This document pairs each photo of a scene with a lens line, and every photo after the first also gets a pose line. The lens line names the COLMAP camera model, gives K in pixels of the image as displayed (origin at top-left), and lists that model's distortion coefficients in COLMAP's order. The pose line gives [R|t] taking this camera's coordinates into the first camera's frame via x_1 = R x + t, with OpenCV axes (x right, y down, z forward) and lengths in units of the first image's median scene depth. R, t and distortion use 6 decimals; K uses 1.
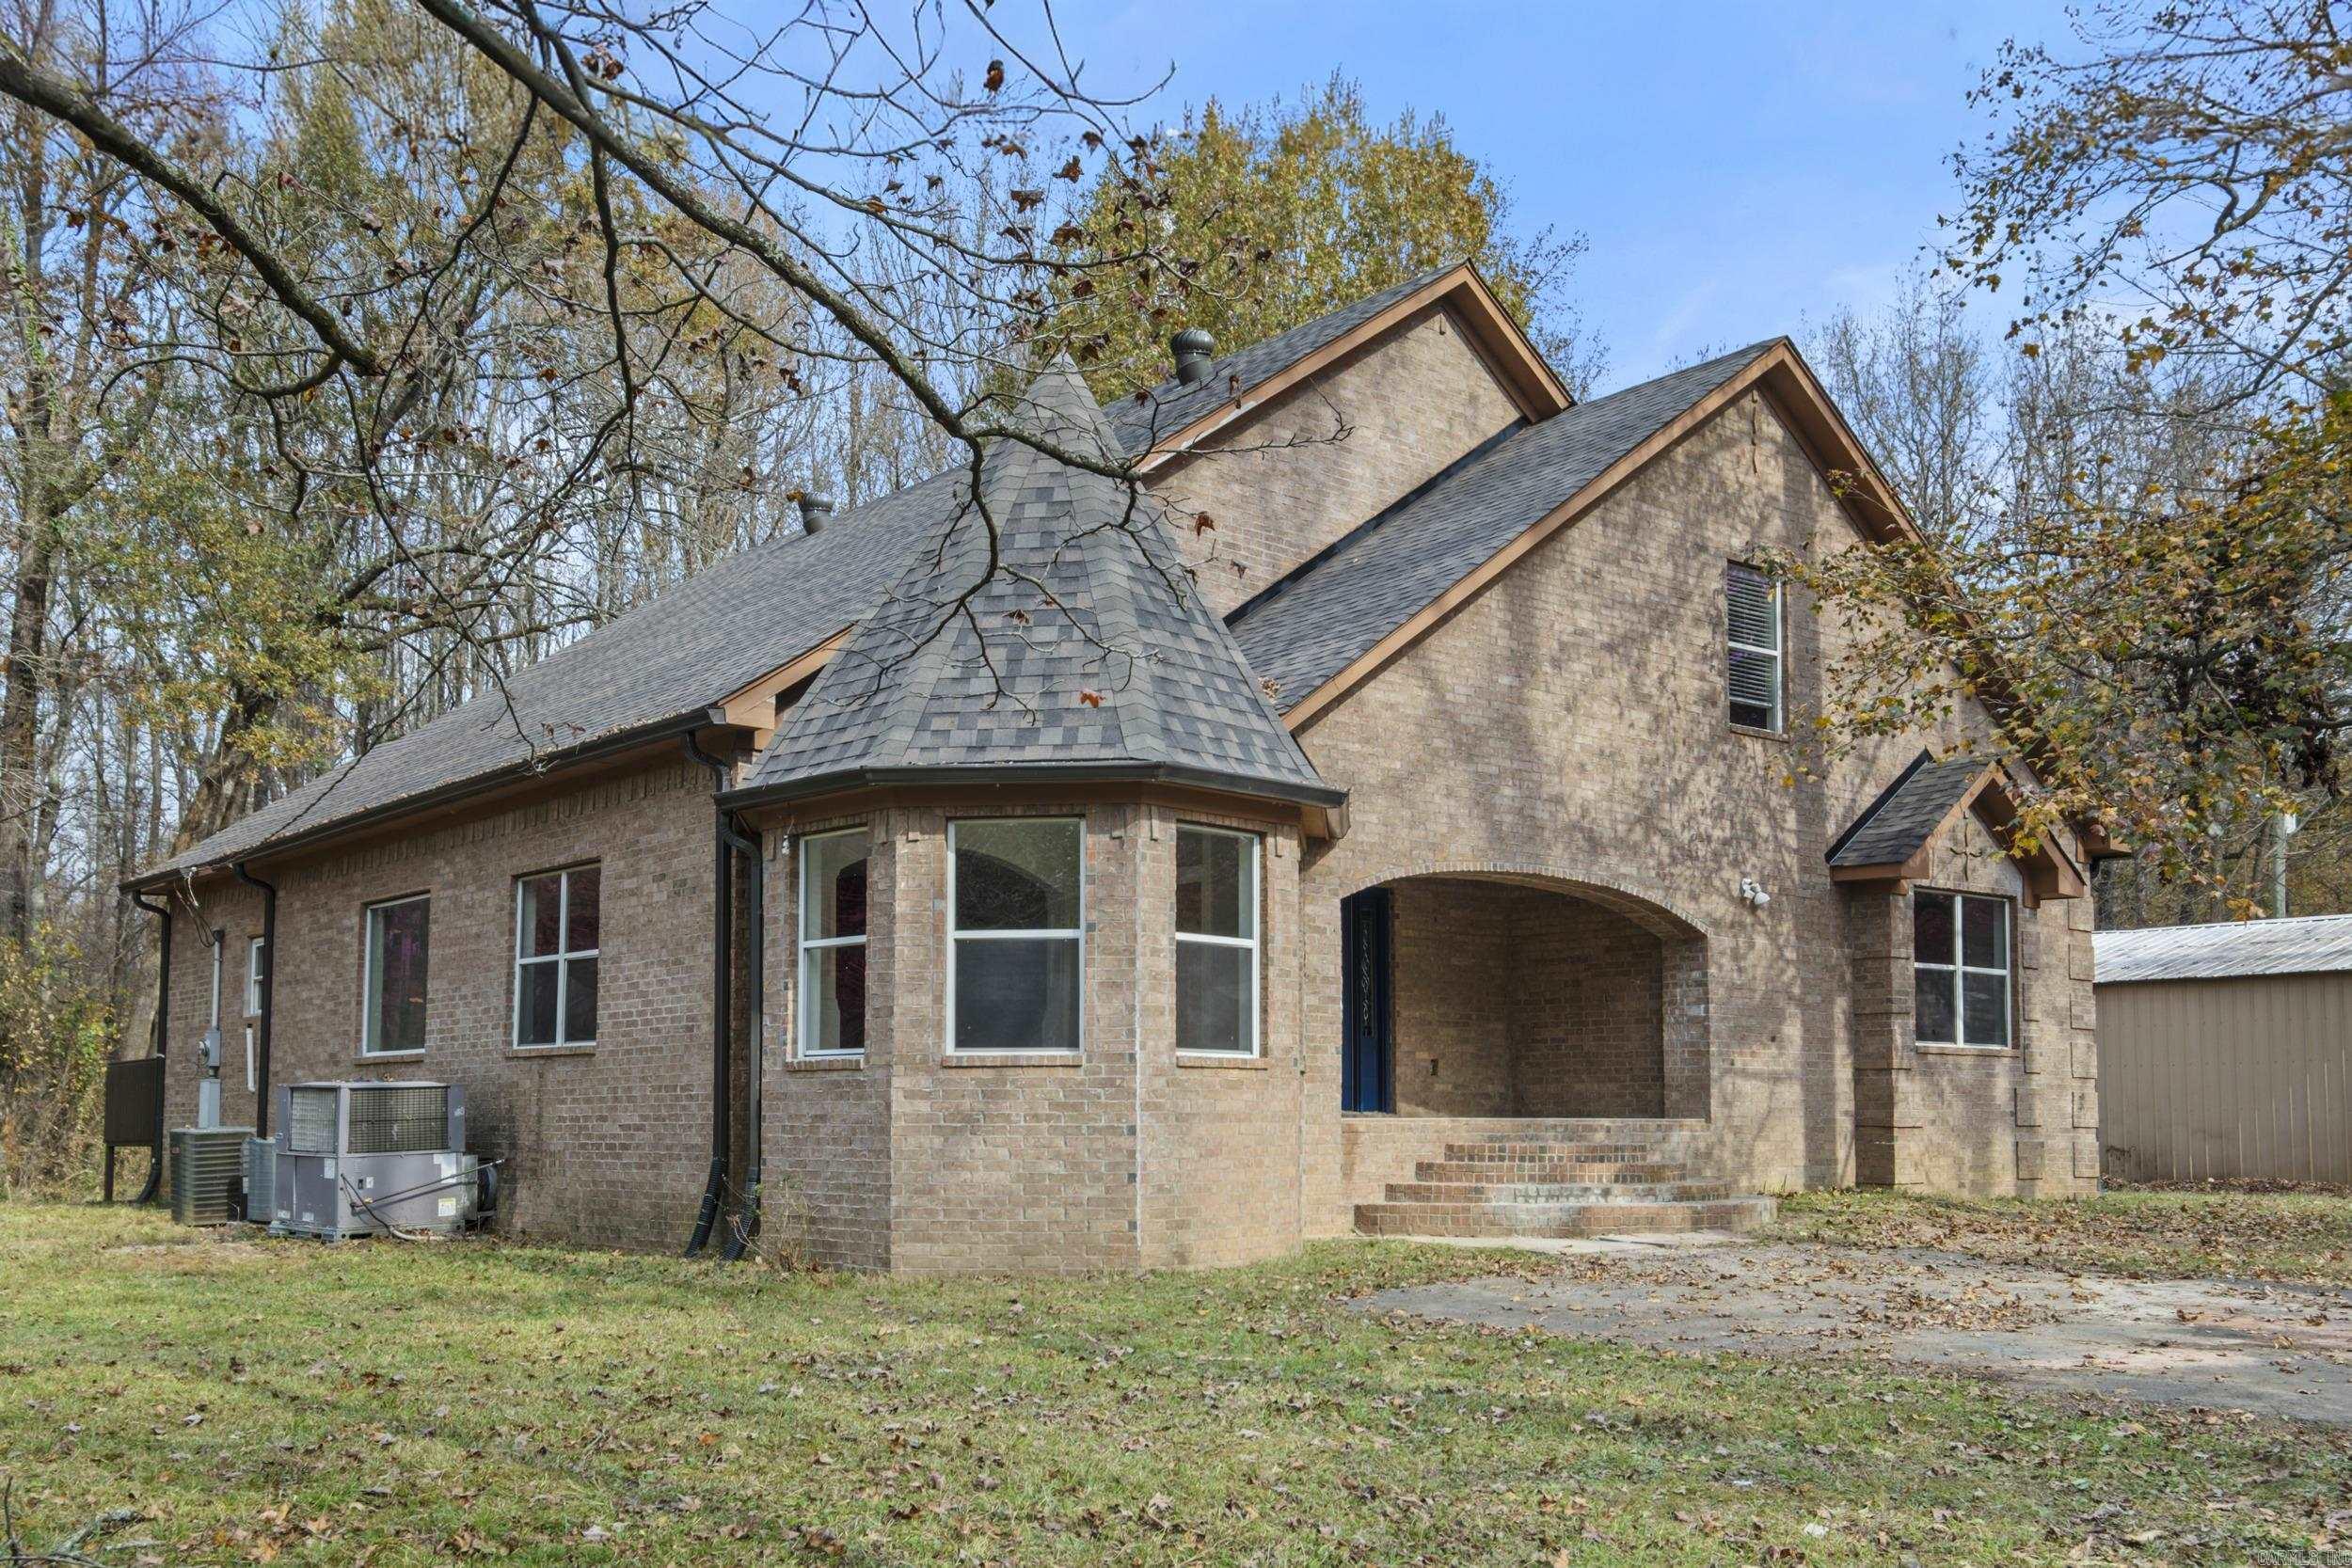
lens RADIAL K [[2147.6, 0, 1176.0], [0, 2147.6, 784.0], [0, 0, 1]] dist [0.050662, 0.001280]
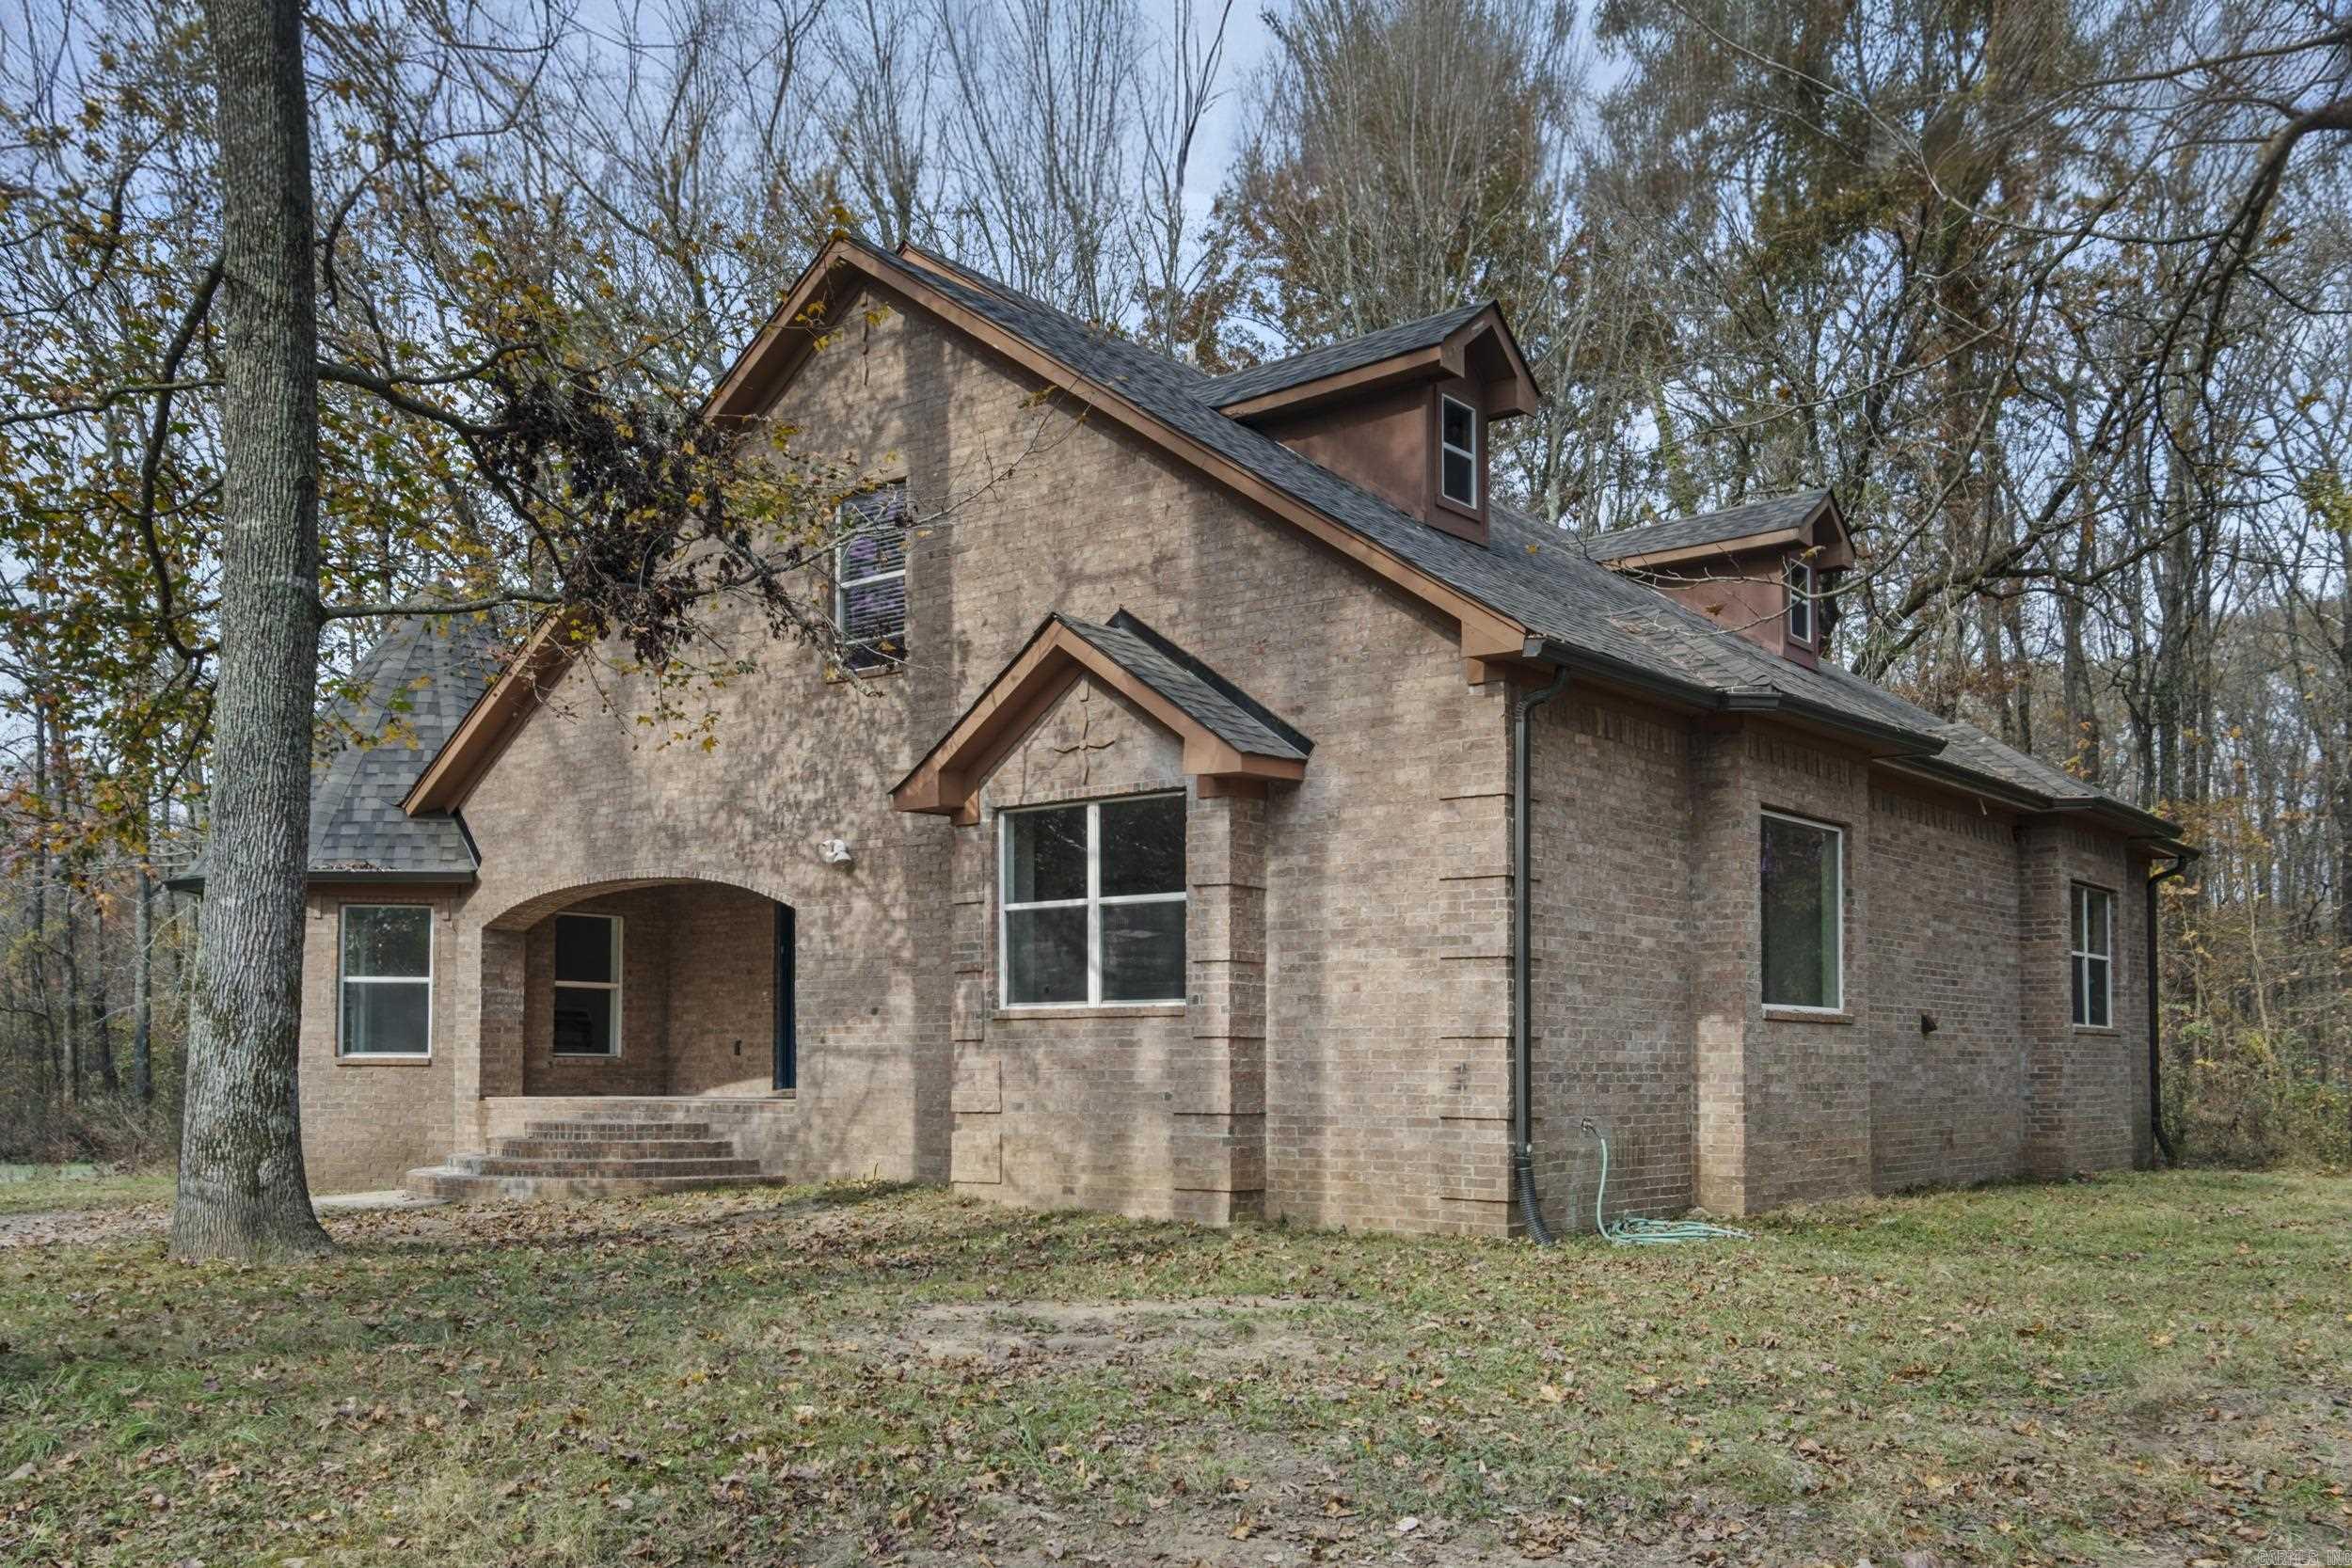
lens RADIAL K [[2147.6, 0, 1176.0], [0, 2147.6, 784.0], [0, 0, 1]] dist [0.050662, 0.001280]
pose [[0.179787, -0.123976, -0.975862, 1.190827], [0.154920, 0.983216, -0.096369, 0.131864], [0.971430, -0.133855, 0.195976, 0.966197]]
